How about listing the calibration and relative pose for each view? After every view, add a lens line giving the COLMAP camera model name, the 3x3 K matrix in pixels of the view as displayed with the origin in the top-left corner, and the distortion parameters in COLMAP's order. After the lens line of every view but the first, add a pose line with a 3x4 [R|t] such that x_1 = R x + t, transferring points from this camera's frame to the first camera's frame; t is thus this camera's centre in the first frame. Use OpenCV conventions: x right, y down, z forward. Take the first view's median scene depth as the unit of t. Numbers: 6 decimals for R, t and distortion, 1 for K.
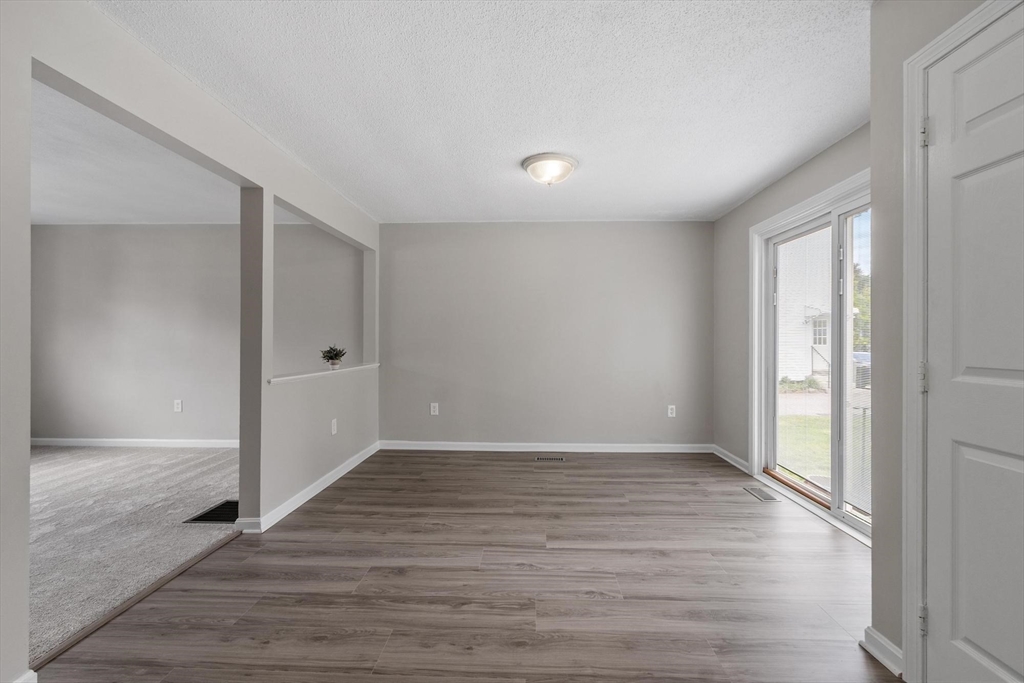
lens RADIAL K [[448.5, 0, 516.4], [0, 448.5, 342.0], [0, 0, 1]] dist [-0.000492, 0.000288]
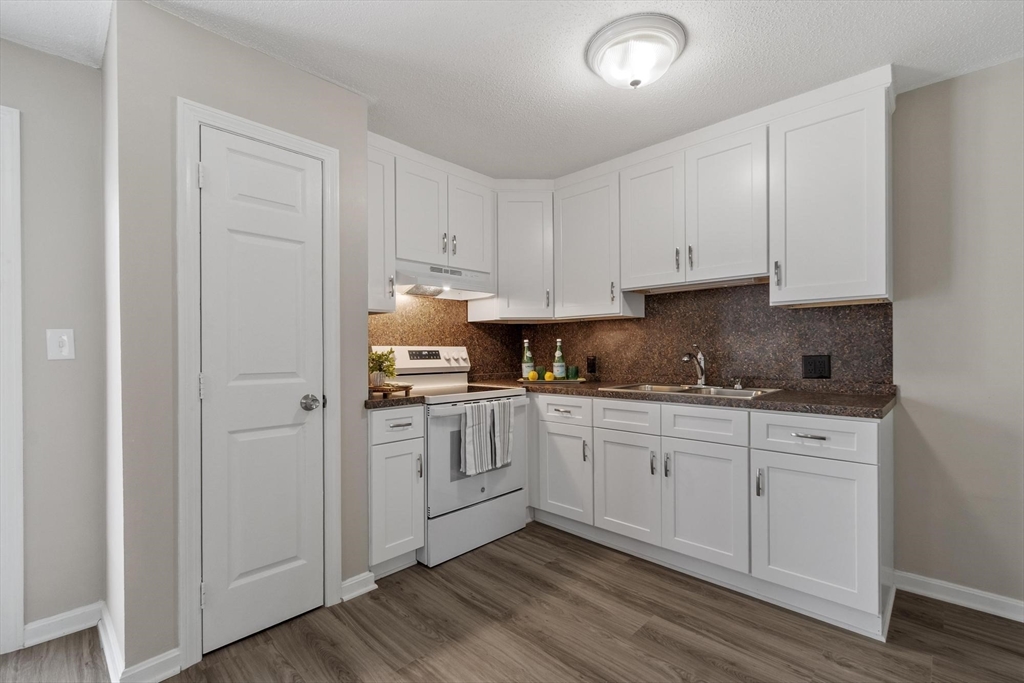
lens RADIAL K [[448.5, 0, 512.9], [0, 448.5, 352.0], [0, 0, 1]] dist [-0.000492, 0.000288]
pose [[-0.742078, 0.003789, 0.670303, -0.259307], [0.008180, 0.999961, 0.003403, -0.004061], [-0.670264, 0.008008, -0.742080, 0.723724]]
